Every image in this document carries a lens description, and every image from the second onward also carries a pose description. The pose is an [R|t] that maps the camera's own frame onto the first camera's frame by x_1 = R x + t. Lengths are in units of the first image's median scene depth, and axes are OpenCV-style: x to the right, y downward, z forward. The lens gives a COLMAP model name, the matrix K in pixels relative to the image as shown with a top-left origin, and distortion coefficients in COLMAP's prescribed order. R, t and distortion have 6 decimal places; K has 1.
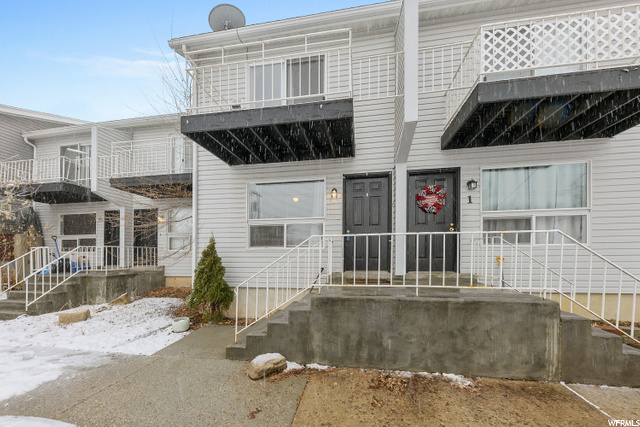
lens RADIAL K [[220.2, 0, 326.7], [0, 220.2, 249.7], [0, 0, 1]] dist [-0.000167, -0.000039]
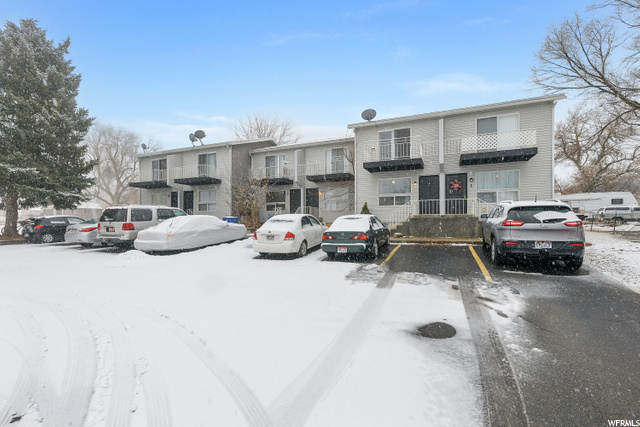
lens RADIAL K [[302.5, 0, 321.8], [0, 302.5, 215.8], [0, 0, 1]] dist [0.002275, -0.000882]
pose [[0.971984, -0.005463, -0.234982, -0.200797], [0.002983, 0.999936, -0.010911, 0.150742], [0.235026, 0.009904, 0.971939, -2.722606]]
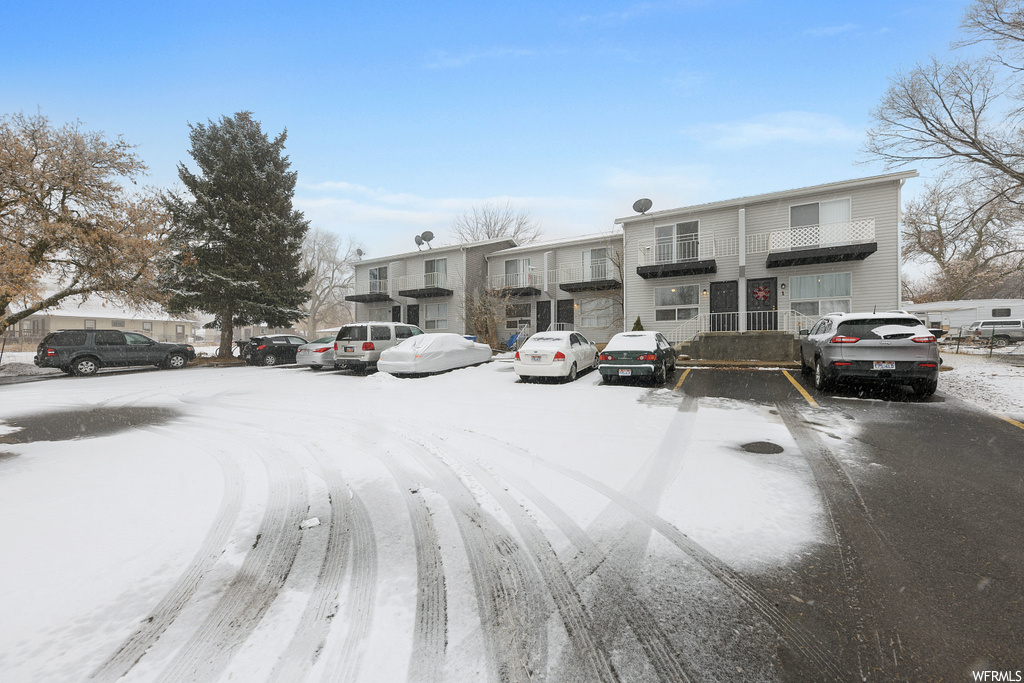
lens RADIAL K [[409.2, 0, 507.1], [0, 409.2, 338.9], [0, 0, 1]] dist [0.000918, -0.002766]
pose [[0.938041, -0.006077, -0.346472, -0.375693], [0.004558, 0.999976, -0.005198, 0.177277], [0.346495, 0.003297, 0.938046, -3.160137]]
